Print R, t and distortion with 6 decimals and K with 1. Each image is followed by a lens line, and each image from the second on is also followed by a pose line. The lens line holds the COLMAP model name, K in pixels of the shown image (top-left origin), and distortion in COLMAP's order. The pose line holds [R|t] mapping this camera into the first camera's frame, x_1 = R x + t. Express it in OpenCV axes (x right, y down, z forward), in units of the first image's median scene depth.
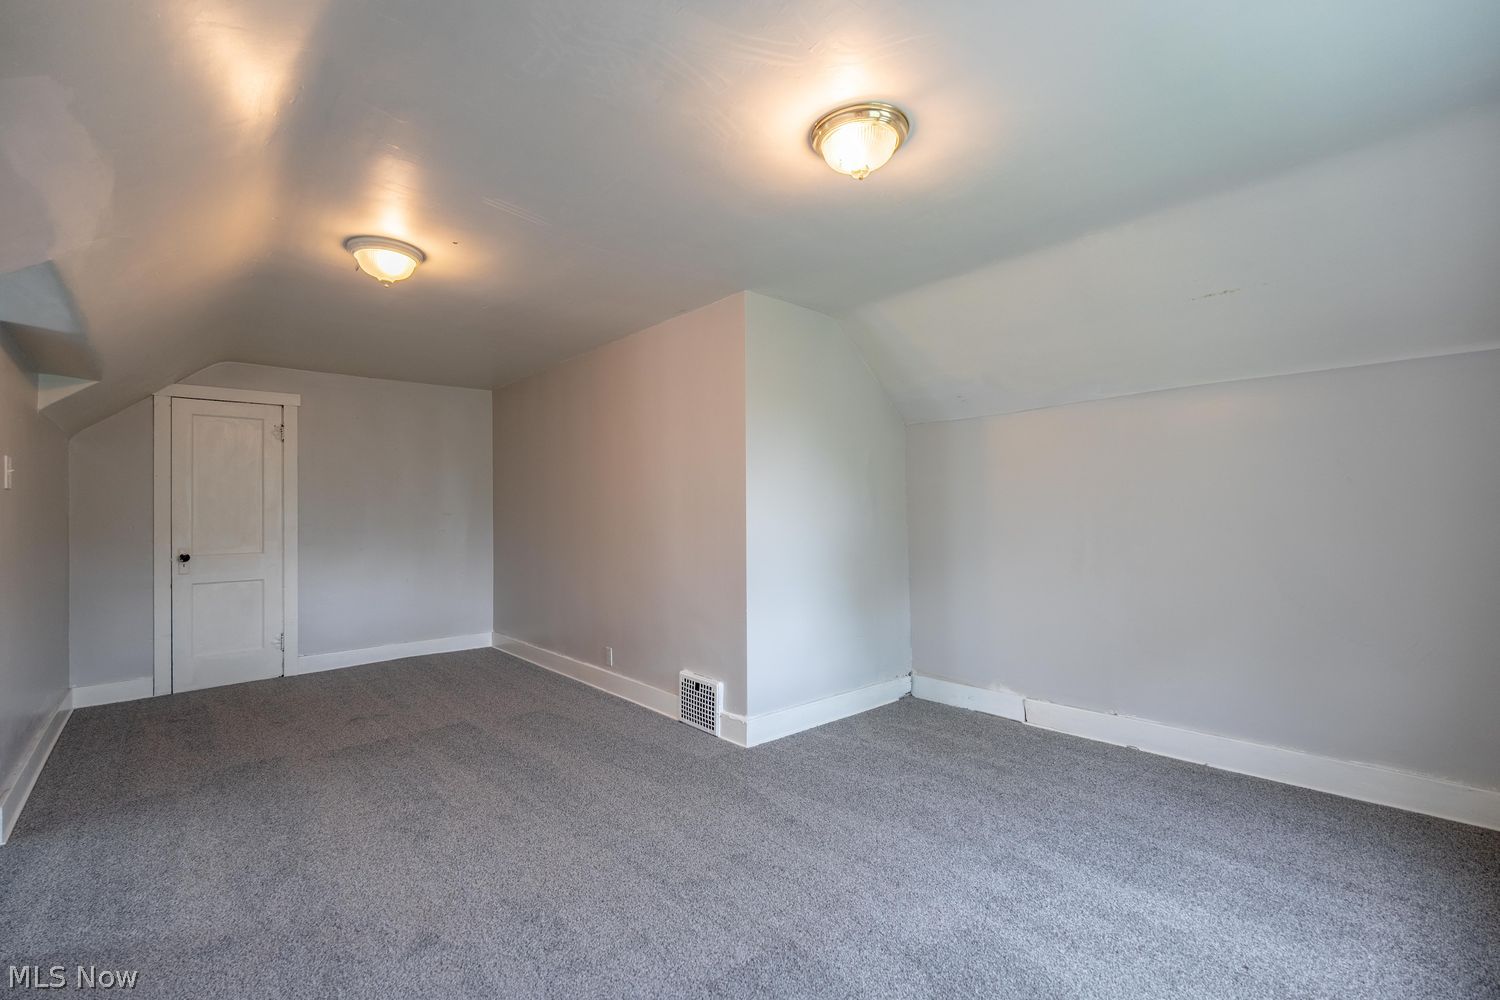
lens RADIAL K [[656.1, 0, 748.3], [0, 656.1, 507.4], [0, 0, 1]] dist [-0.004962, -0.000039]
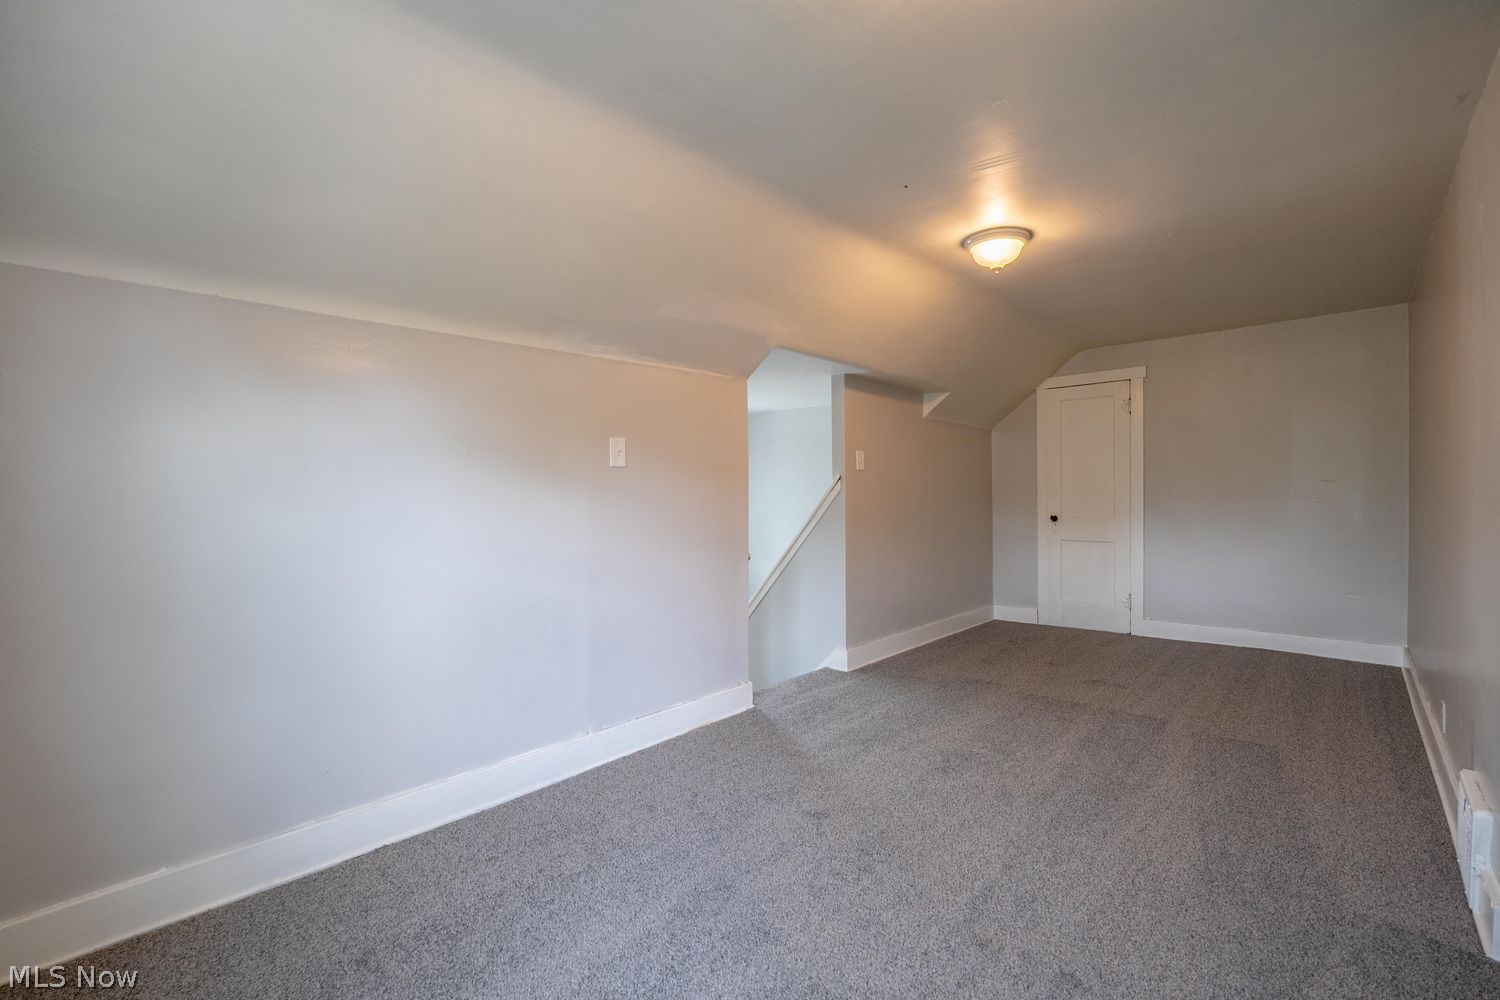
lens RADIAL K [[656.1, 0, 745.3], [0, 656.1, 497.7], [0, 0, 1]] dist [-0.004962, -0.000039]
pose [[0.092727, 0.017669, -0.995535, 0.341525], [0.018575, 0.999638, 0.019472, 0.003684], [0.995518, -0.020297, 0.092366, 0.329651]]
